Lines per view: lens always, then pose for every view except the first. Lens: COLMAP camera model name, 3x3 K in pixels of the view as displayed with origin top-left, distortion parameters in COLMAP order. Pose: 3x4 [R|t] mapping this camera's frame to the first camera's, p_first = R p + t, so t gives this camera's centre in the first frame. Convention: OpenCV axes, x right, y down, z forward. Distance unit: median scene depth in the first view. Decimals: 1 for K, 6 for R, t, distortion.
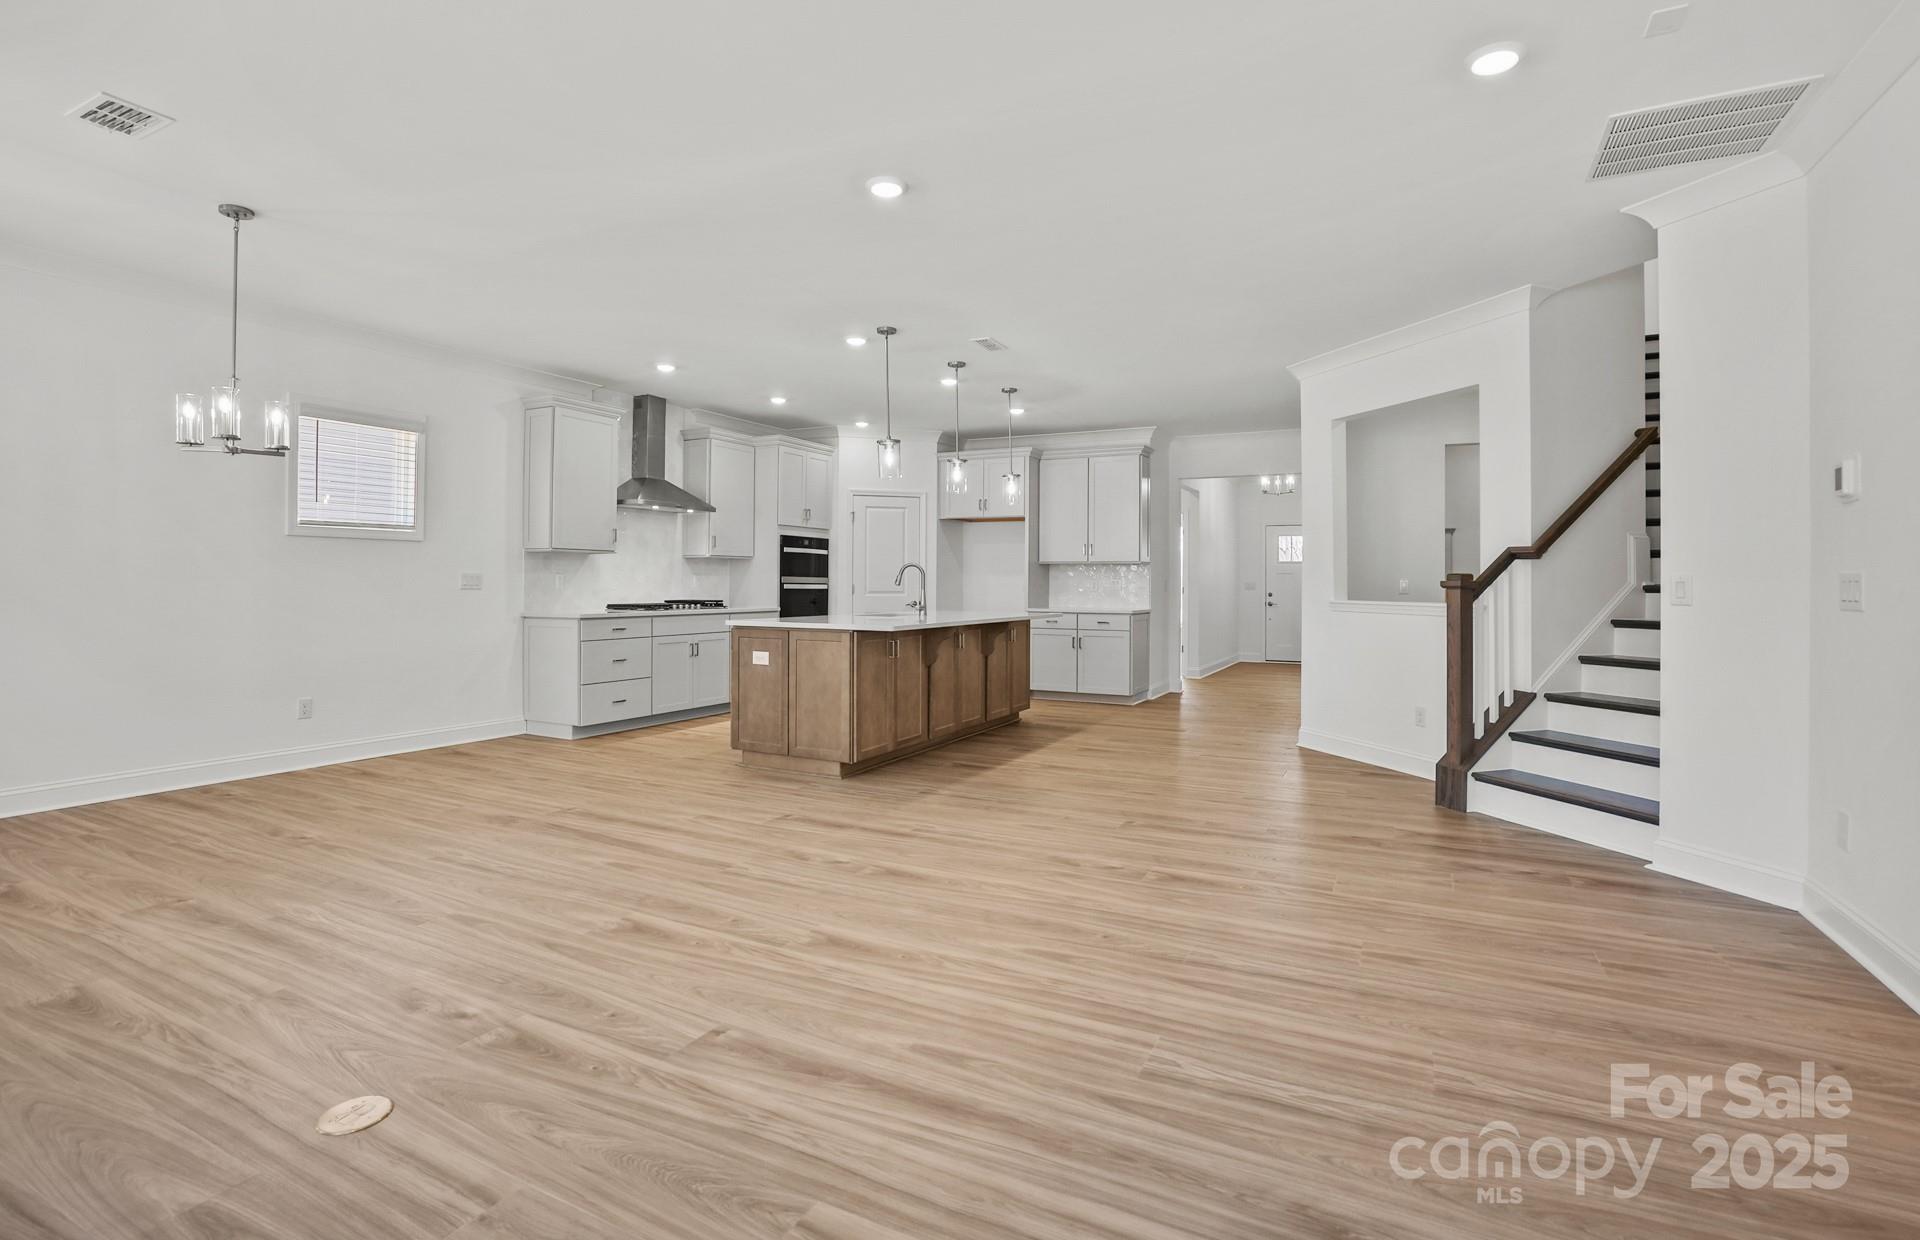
lens RADIAL K [[902.0, 0, 960.6], [0, 902.0, 593.9], [0, 0, 1]] dist [-0.050756, 0.018336]
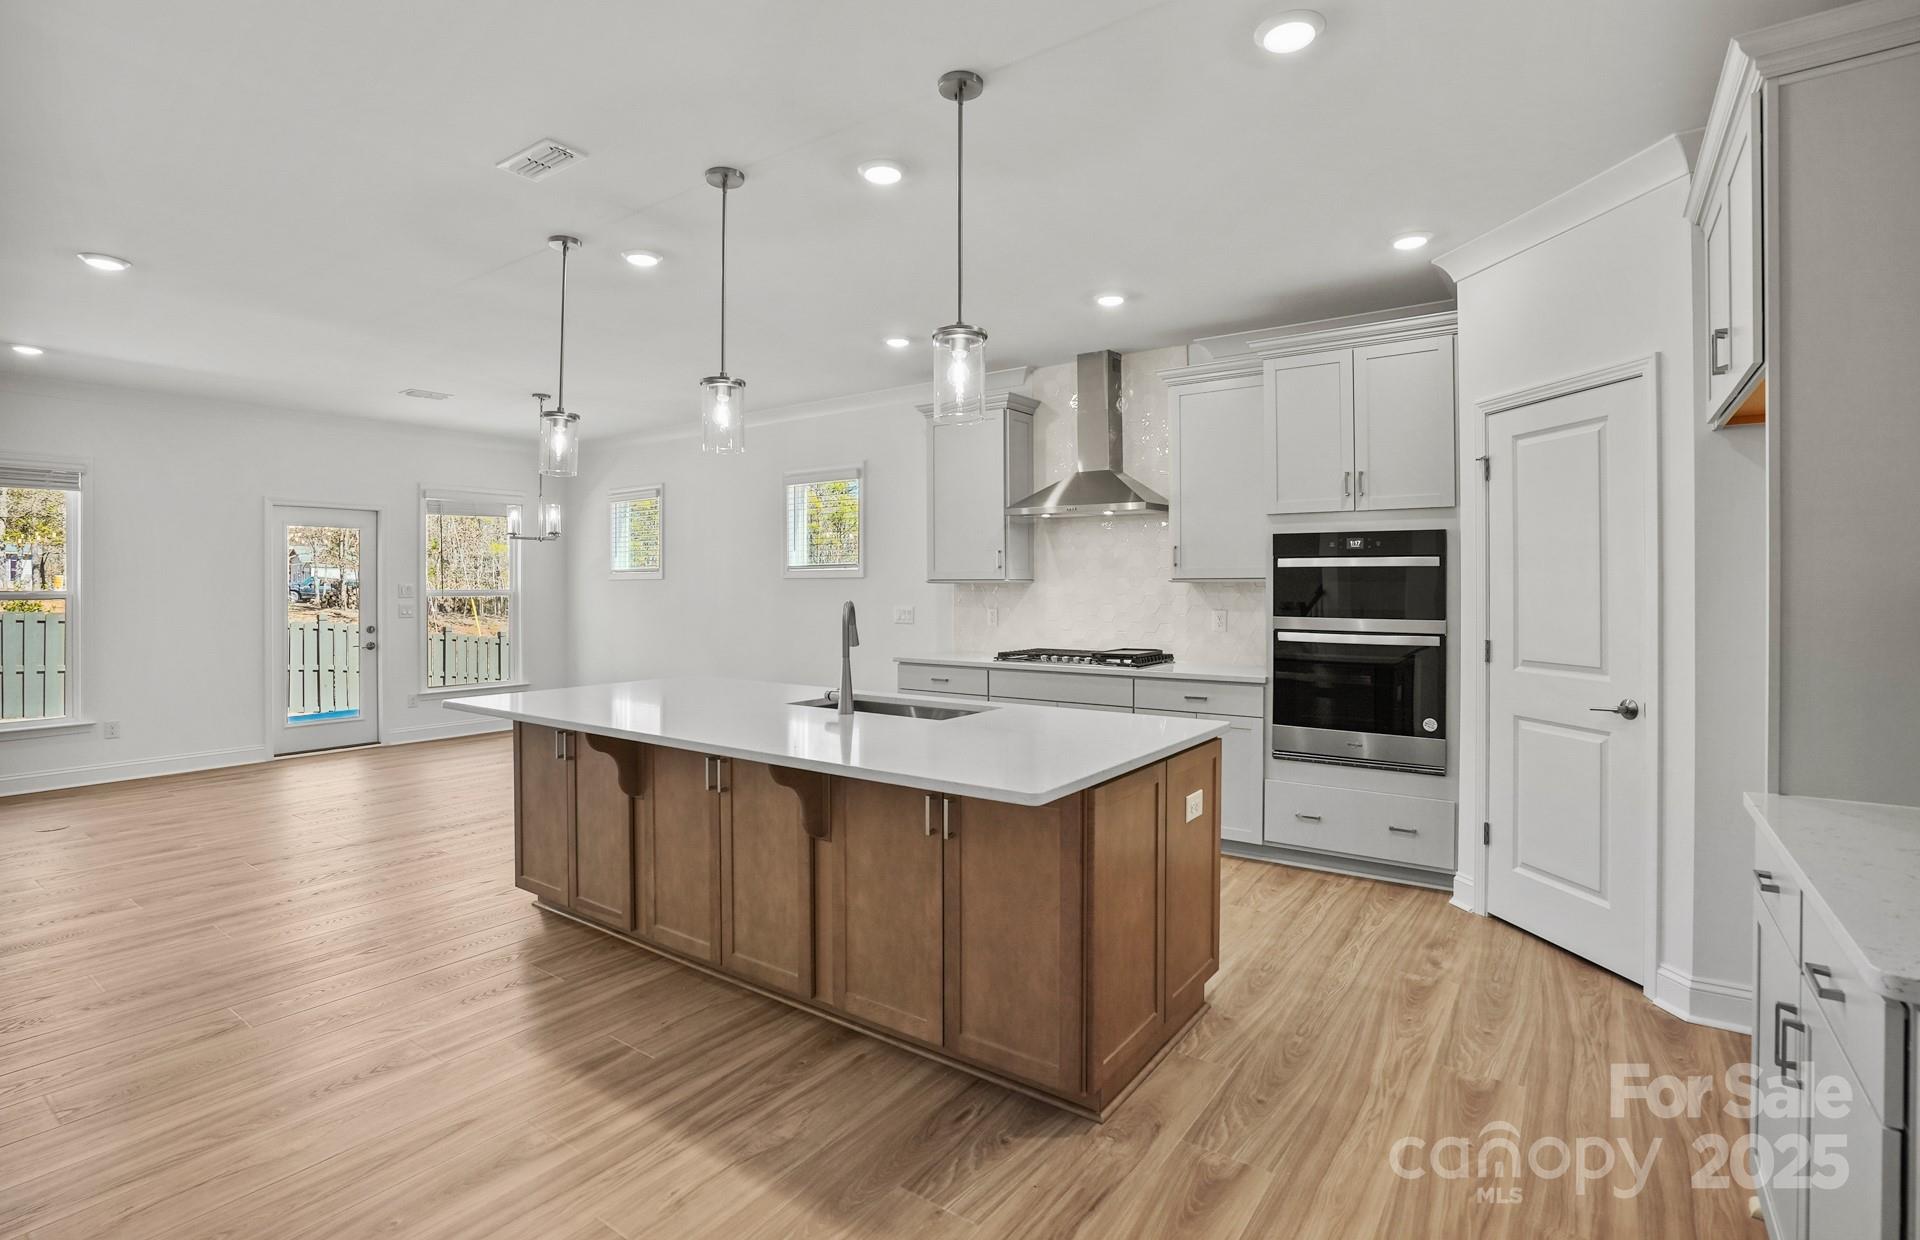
lens RADIAL K [[902.0, 0, 946.1], [0, 902.0, 585.0], [0, 0, 1]] dist [-0.050756, 0.018336]
pose [[-0.154689, -0.008850, -0.987924, 0.496659], [-0.010118, 0.999922, -0.007374, -0.047588], [0.987911, 0.008855, -0.154766, 1.355720]]
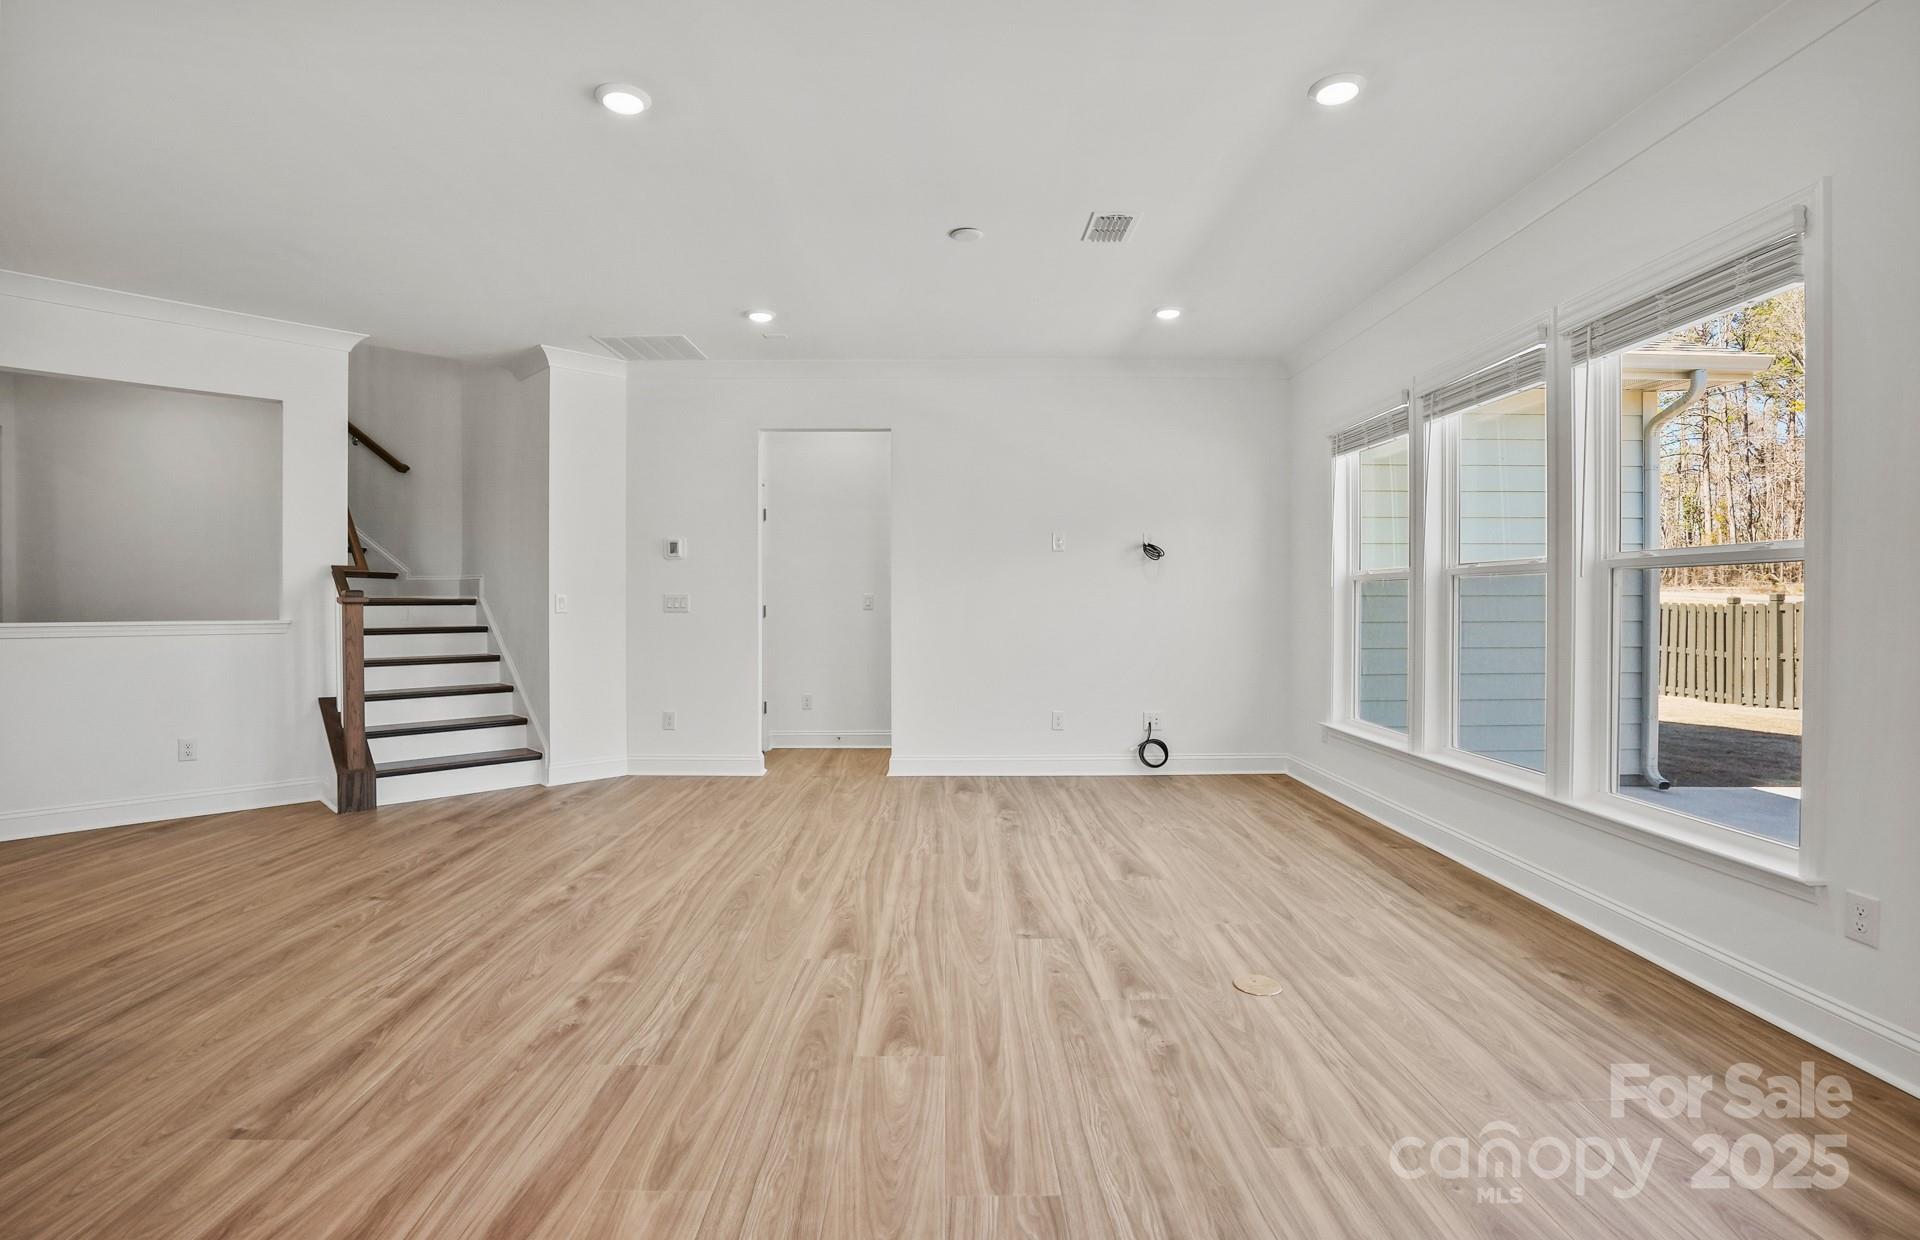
lens RADIAL K [[902.0, 0, 949.4], [0, 902.0, 604.3], [0, 0, 1]] dist [-0.050756, 0.018336]
pose [[-0.457389, -0.009636, 0.889215, -0.577453], [0.007045, 0.999871, 0.014459, -0.012731], [-0.889239, 0.012877, -0.457262, 0.696696]]
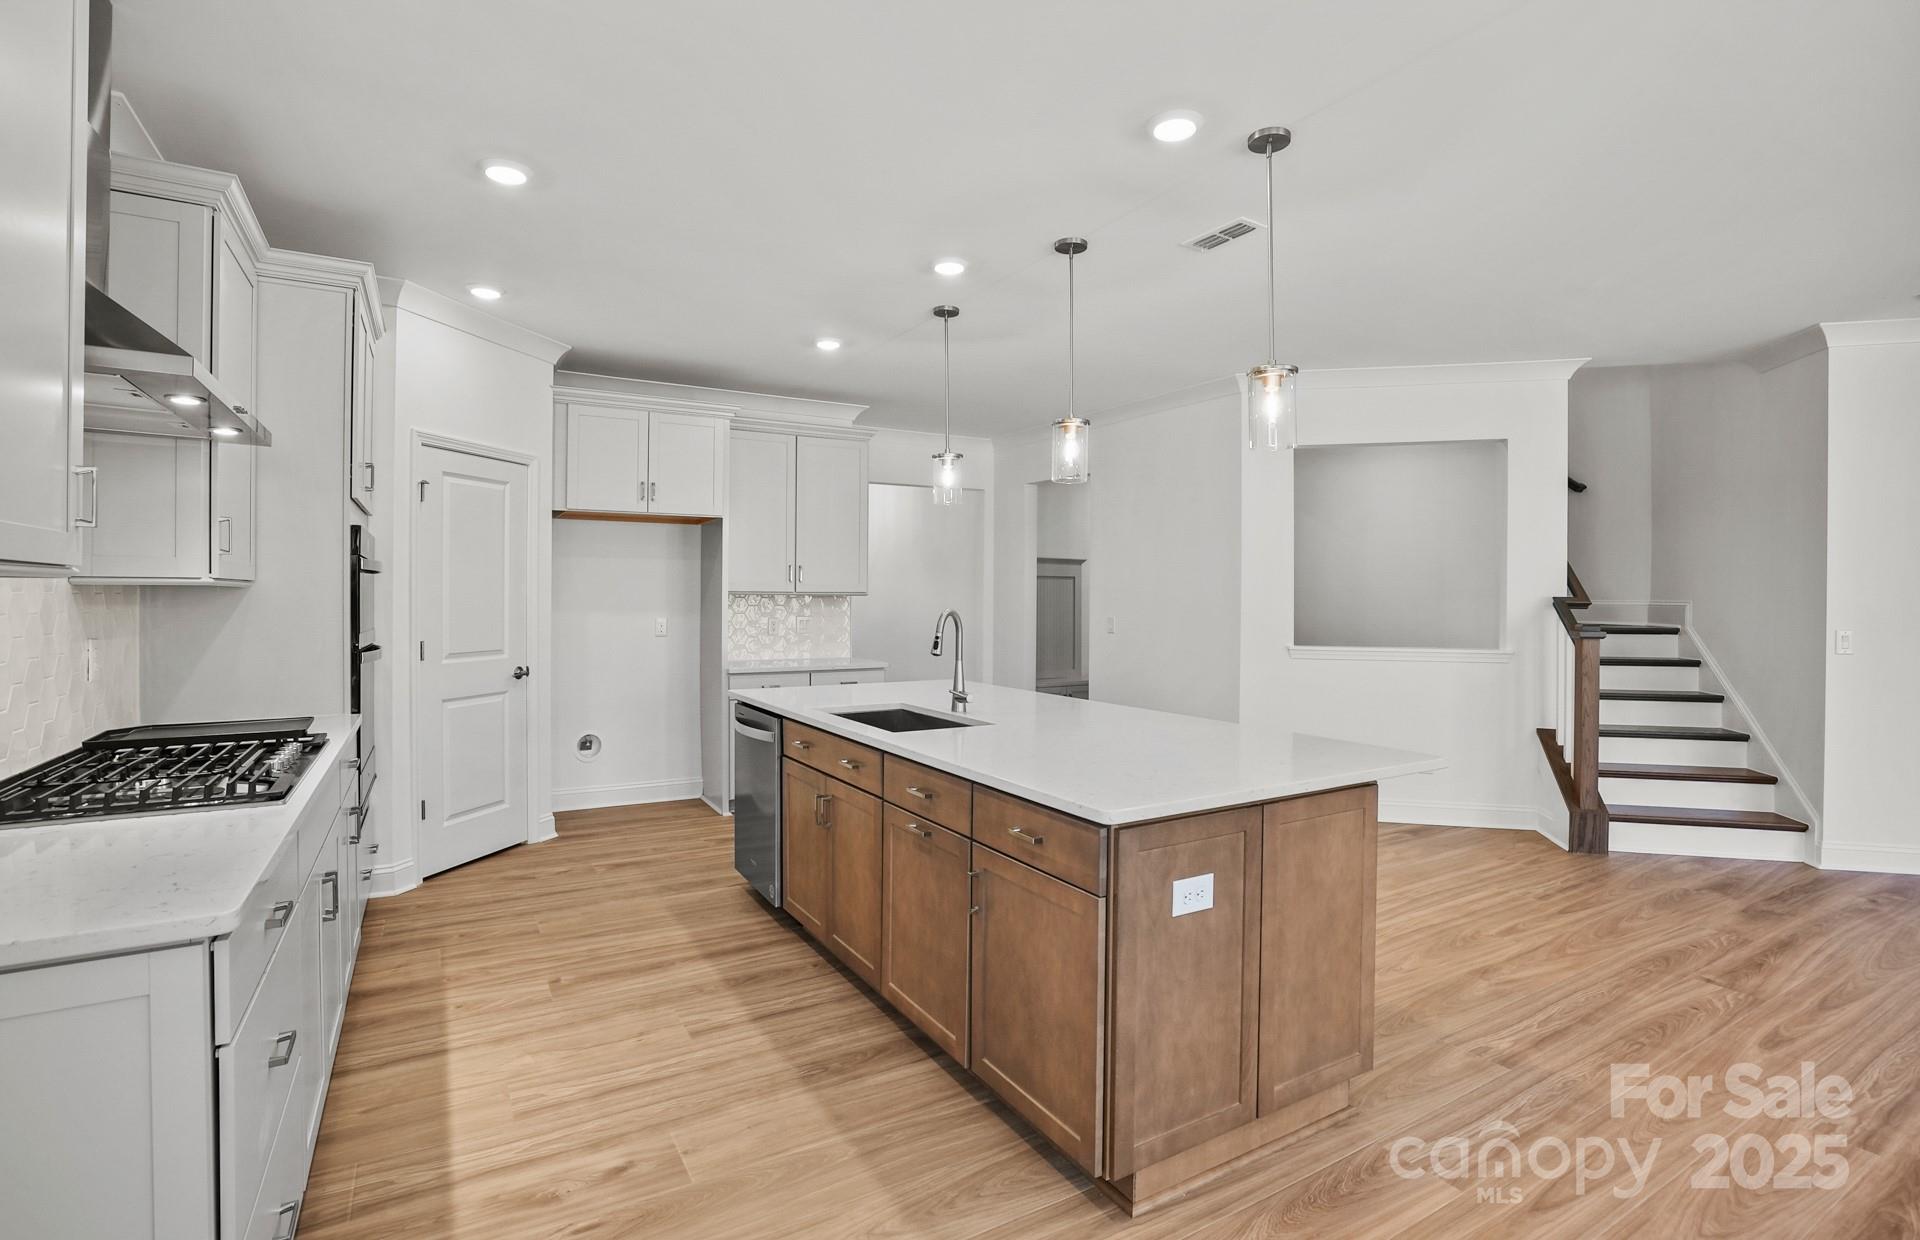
lens RADIAL K [[902.0, 0, 947.0], [0, 902.0, 602.0], [0, 0, 1]] dist [-0.050756, 0.018336]
pose [[0.537191, -0.009216, 0.843411, -0.576744], [0.008343, 0.999949, 0.005613, -0.049874], [-0.843420, 0.004021, 0.537240, 0.882943]]
